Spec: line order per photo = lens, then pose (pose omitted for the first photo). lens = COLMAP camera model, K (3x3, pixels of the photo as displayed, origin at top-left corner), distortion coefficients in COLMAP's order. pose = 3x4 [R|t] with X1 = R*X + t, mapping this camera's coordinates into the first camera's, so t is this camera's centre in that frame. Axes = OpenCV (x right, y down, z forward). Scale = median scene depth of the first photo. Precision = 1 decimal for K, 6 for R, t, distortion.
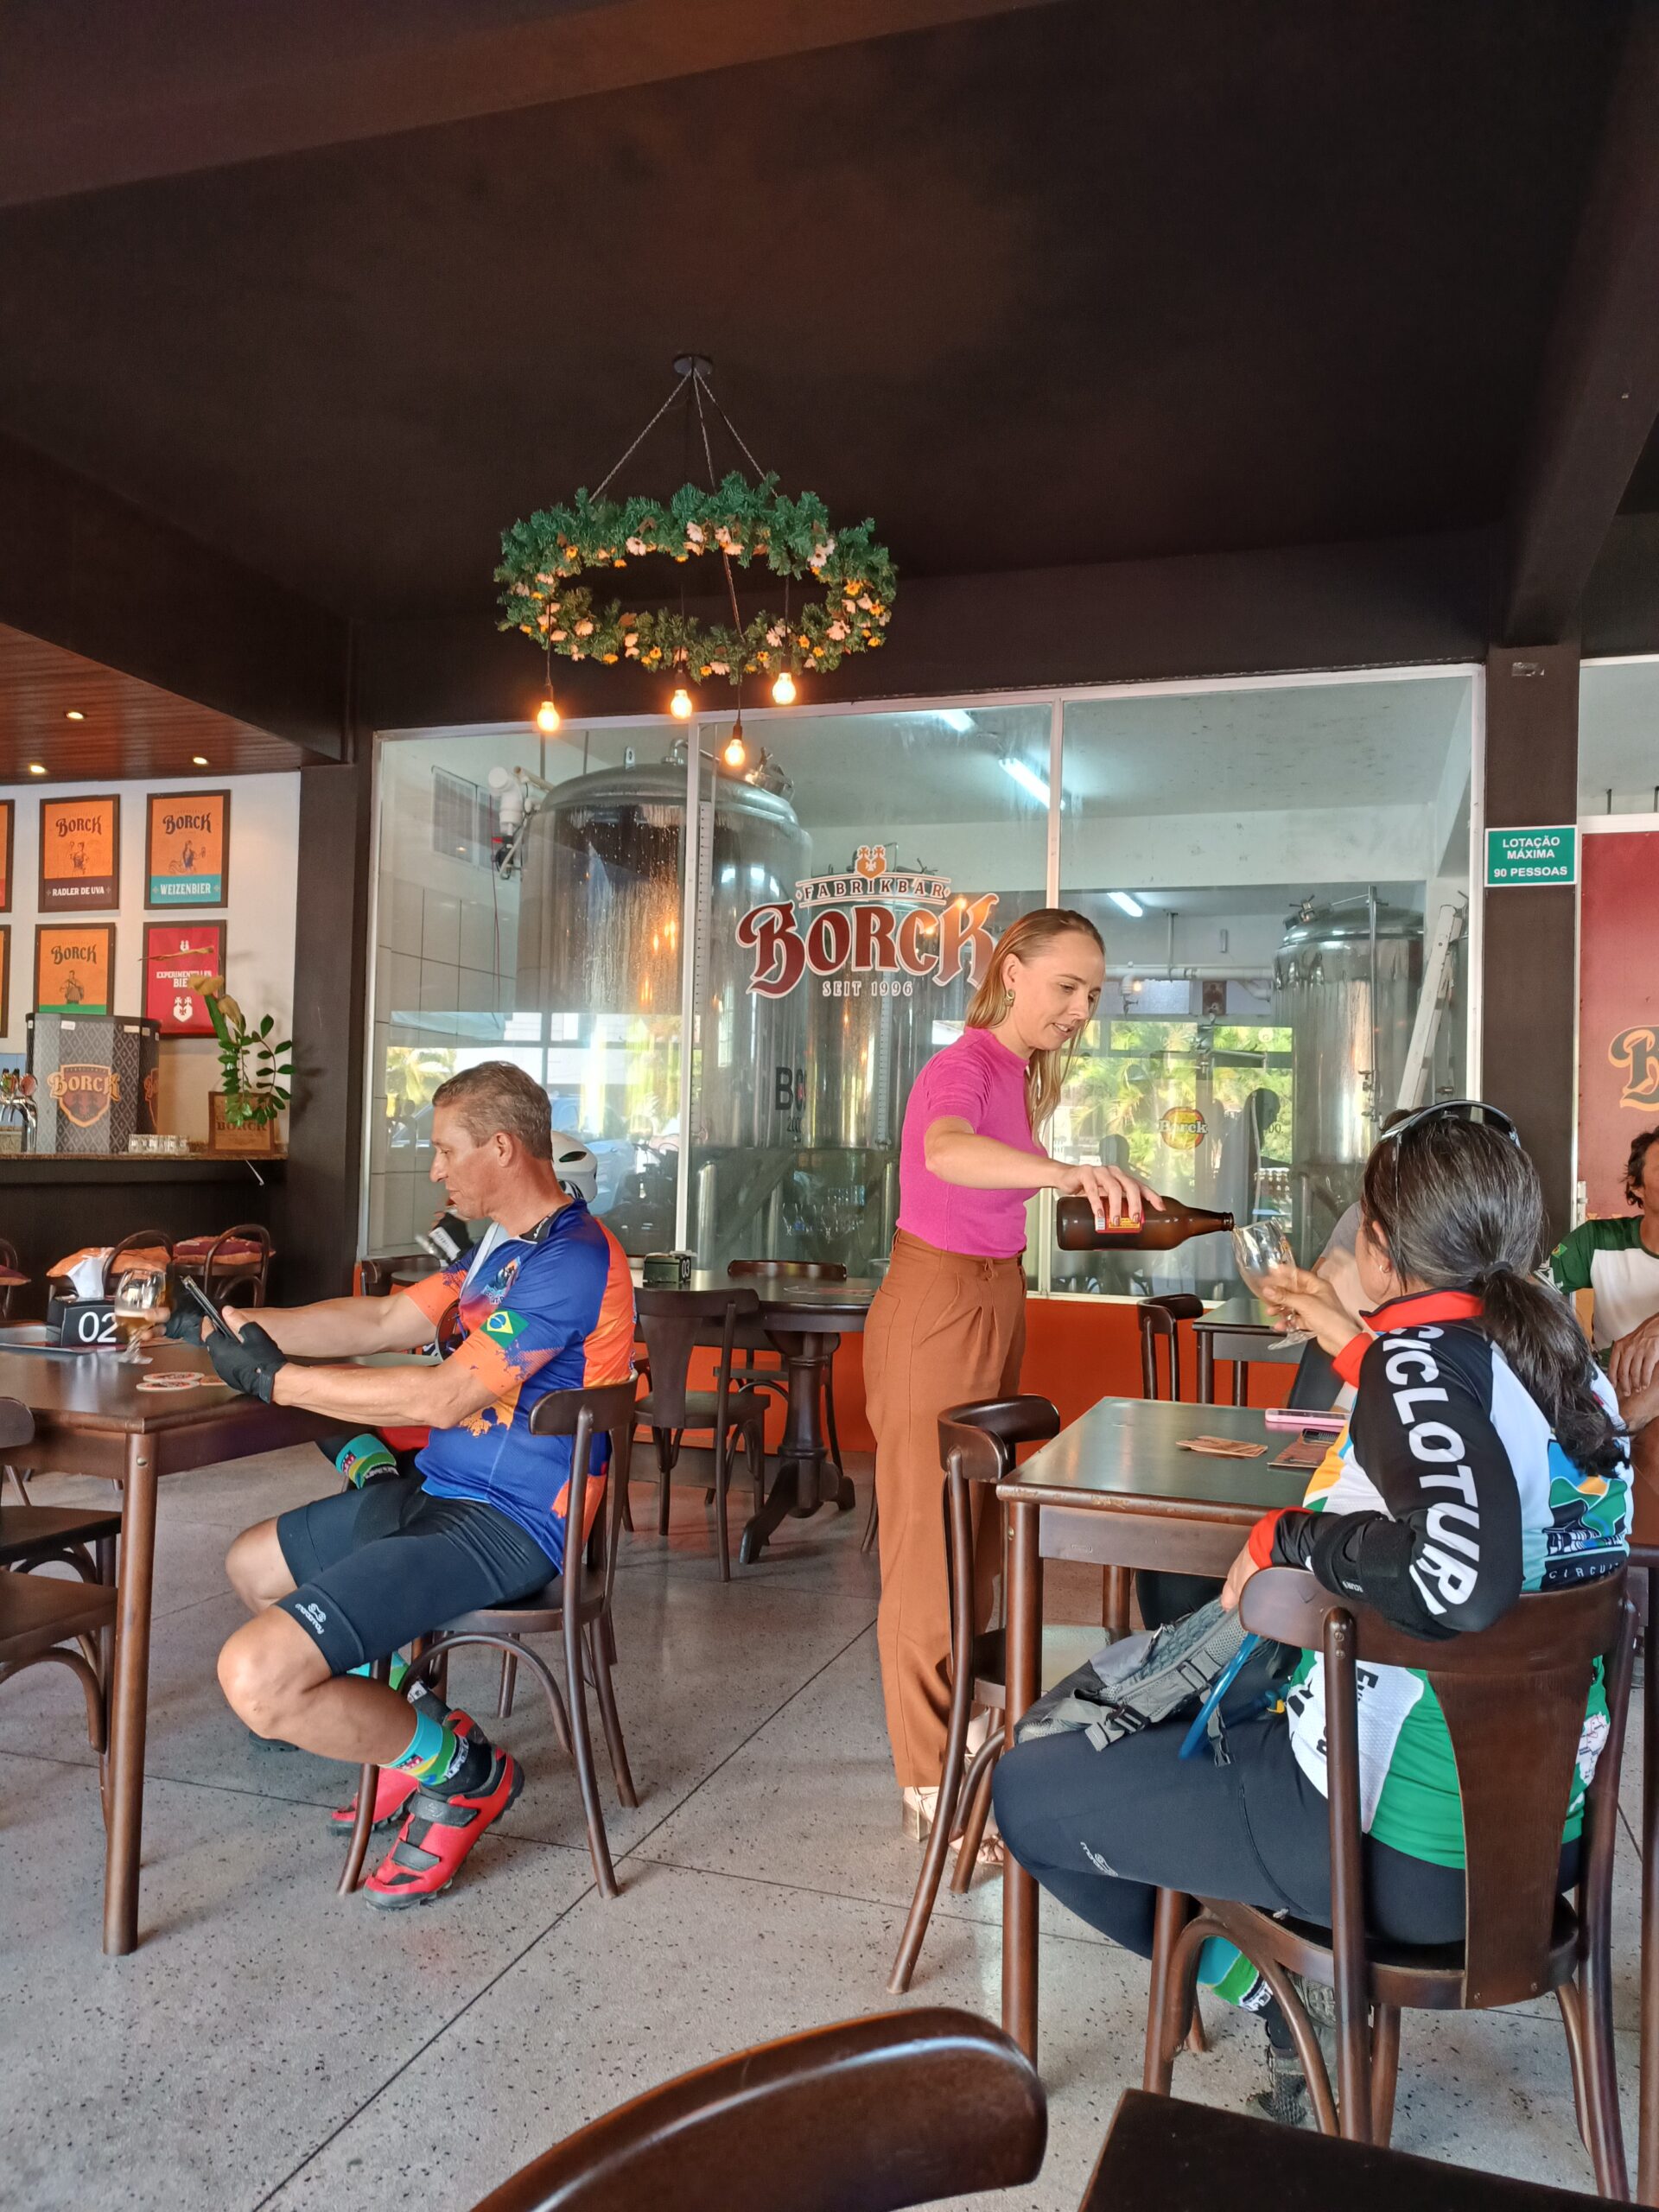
lens RADIAL K [[1616.6, 0, 829.6], [0, 1616.6, 1102.2], [0, 0, 1]] dist [0.032664, -0.013297]
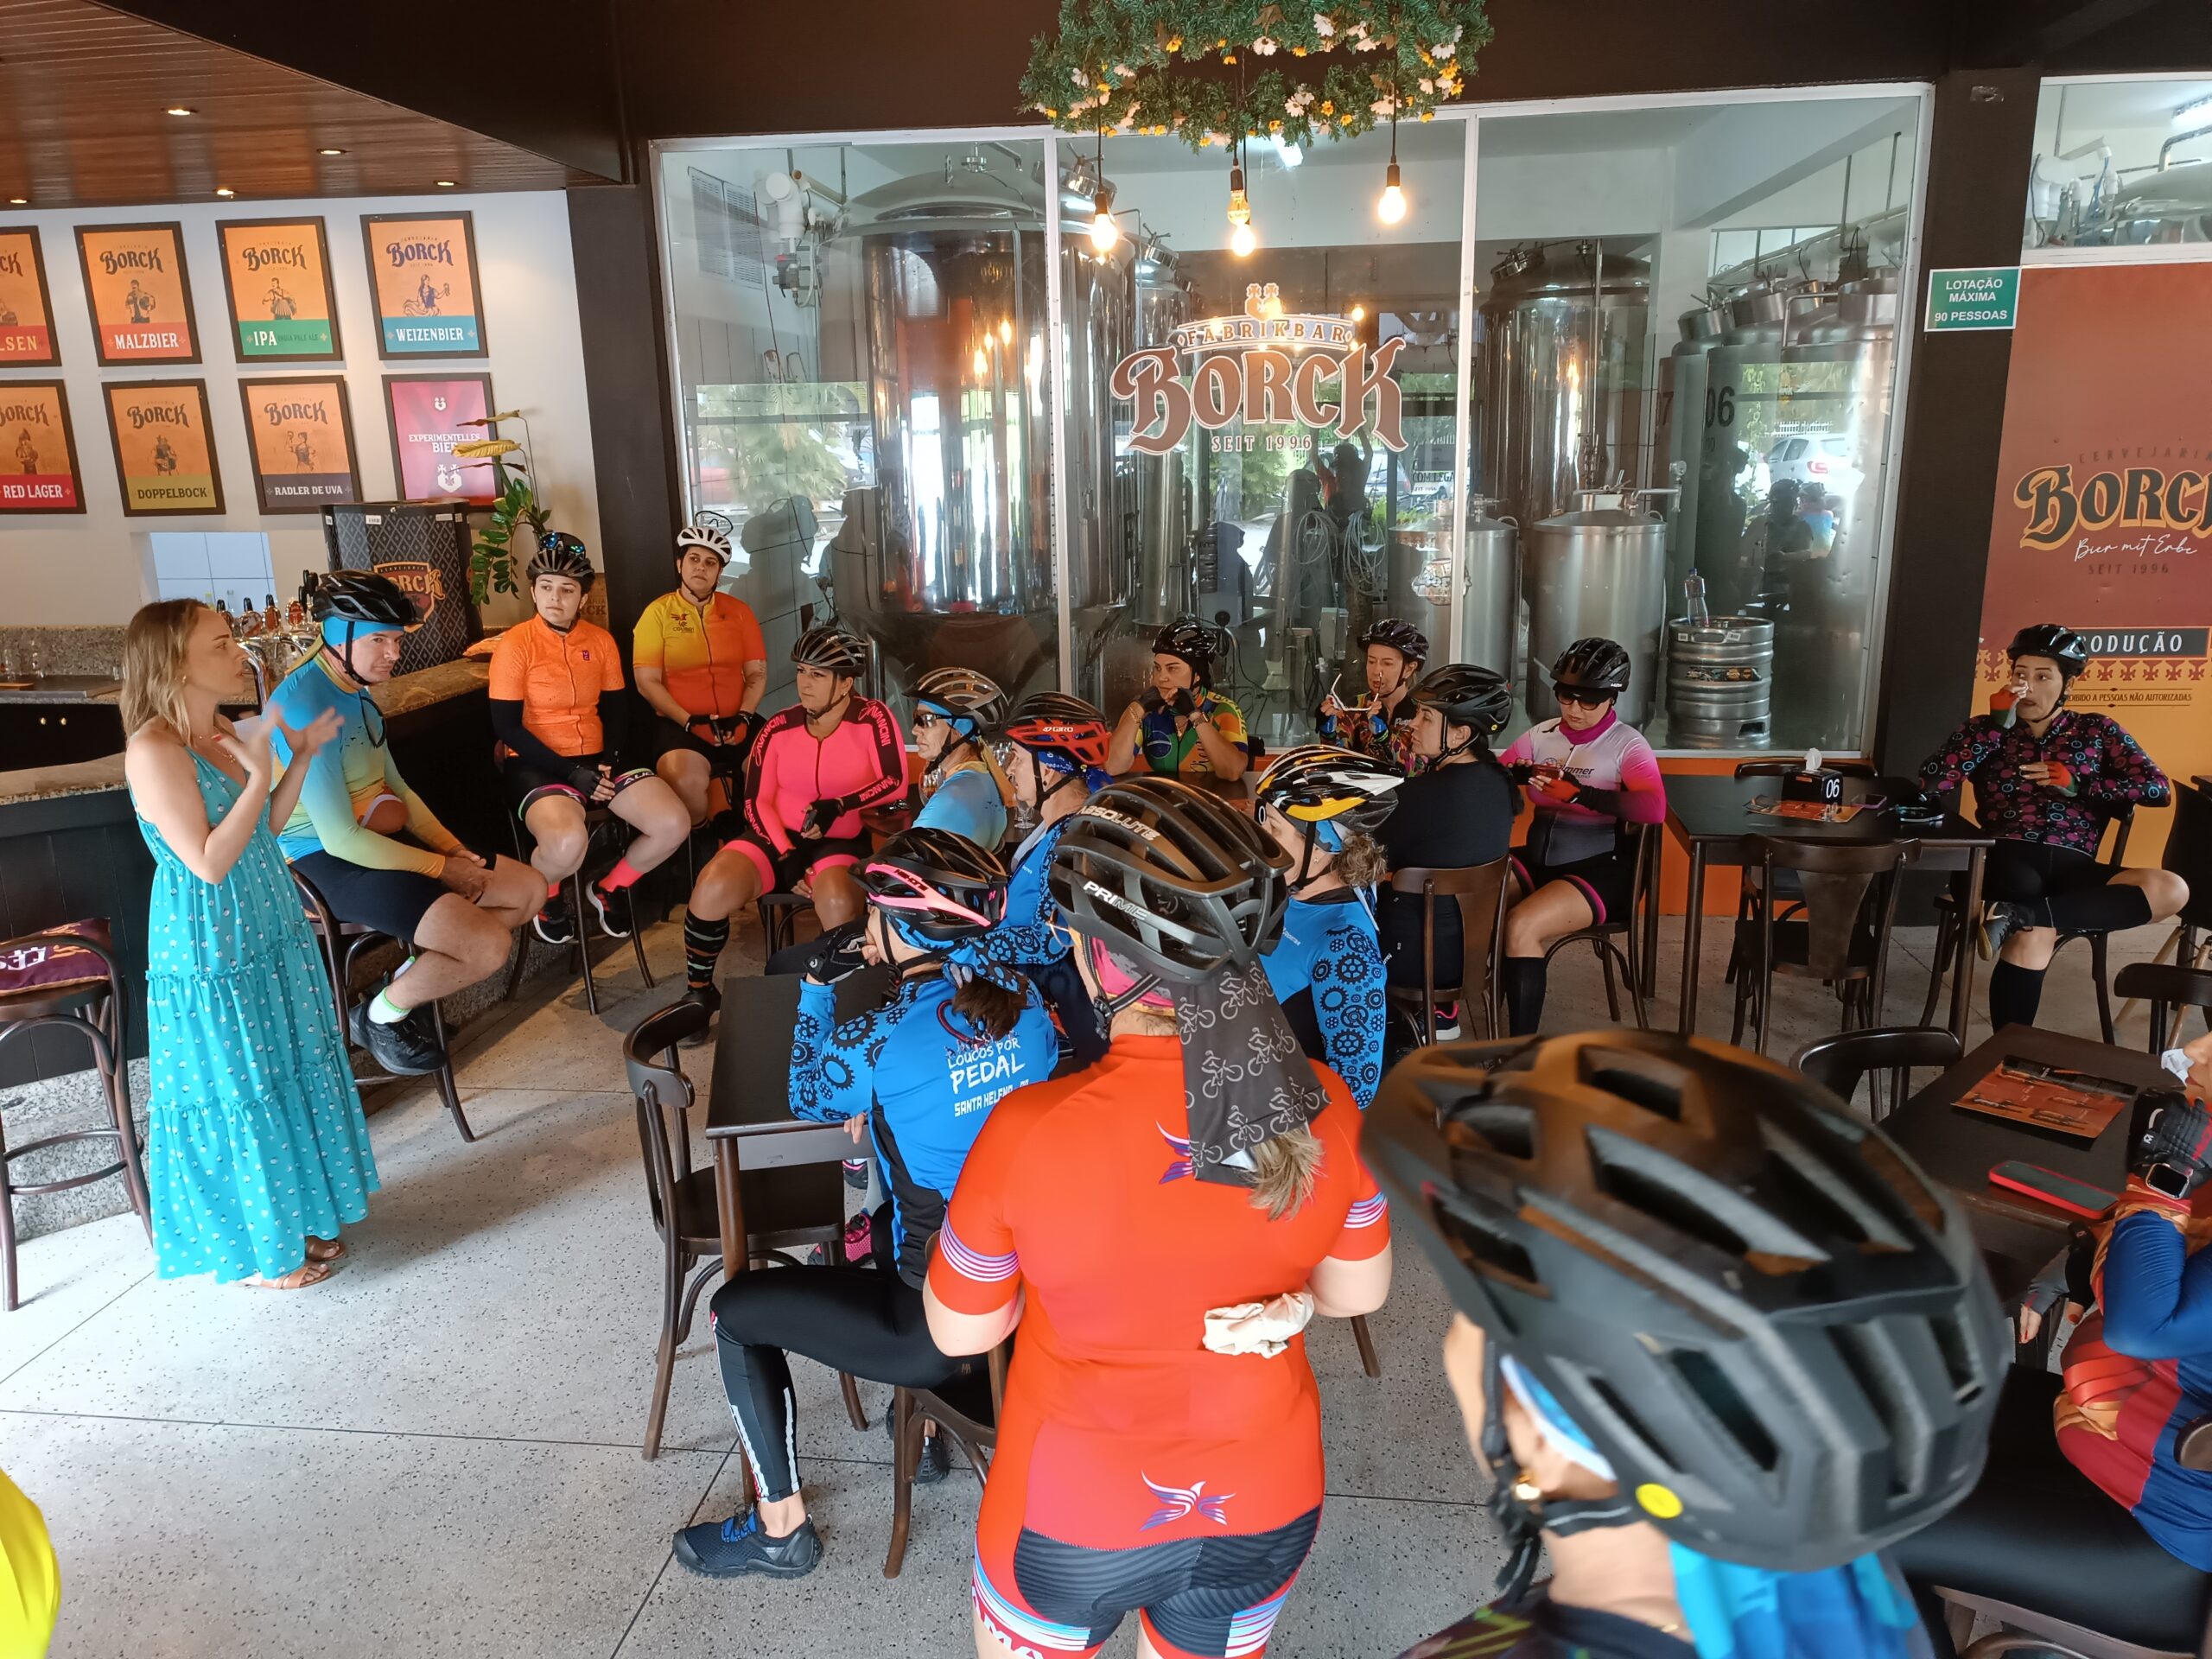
lens RADIAL K [[1616.6, 0, 1121.6], [0, 1616.6, 823.4], [0, 0, 1]] dist [0.032664, -0.013297]
pose [[0.983079, -0.087072, 0.161167, -0.302337], [0.041684, 0.963060, 0.266040, -0.146826], [-0.178378, -0.254820, 0.950394, 0.072784]]
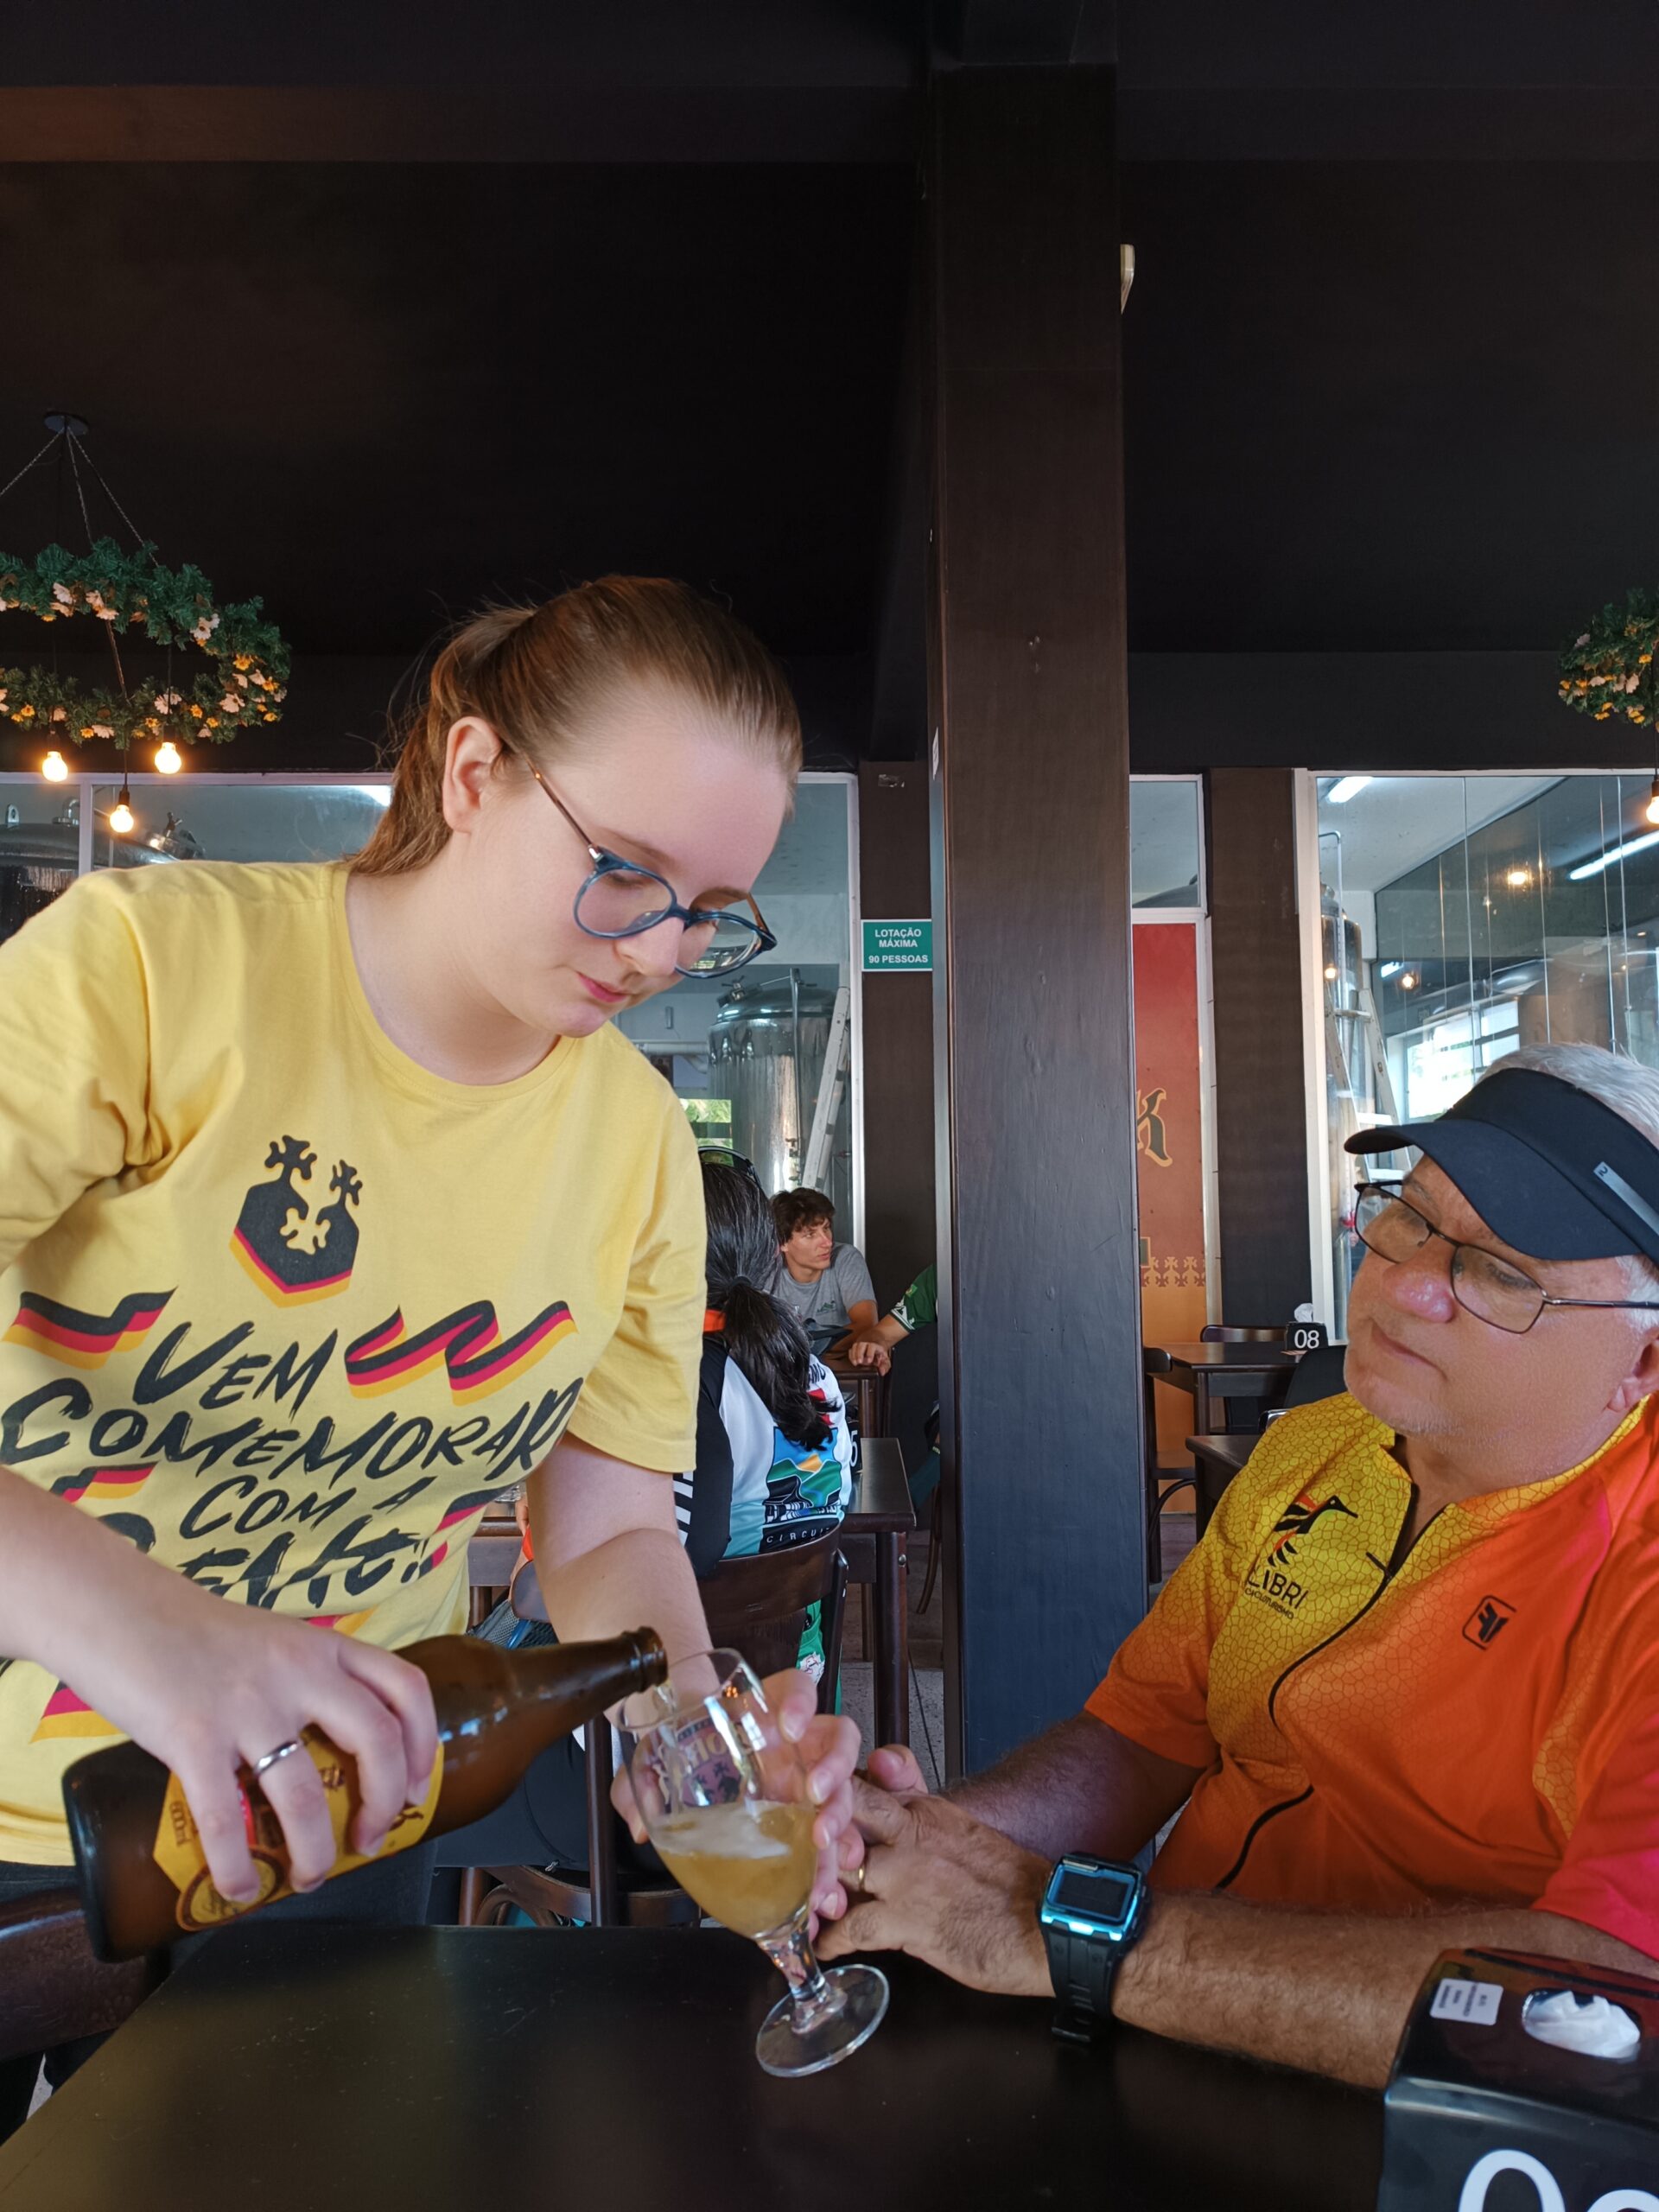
lens RADIAL K [[1616.6, 0, 846.3], [0, 1616.6, 1097.5], [0, 0, 1]] dist [0.032664, -0.013297]
pose [[0.944701, -0.008673, 0.327818, 0.030648], [0.024831, 0.998672, -0.045136, 0.005157], [-0.326991, 0.050780, 0.943662, -0.050187]]
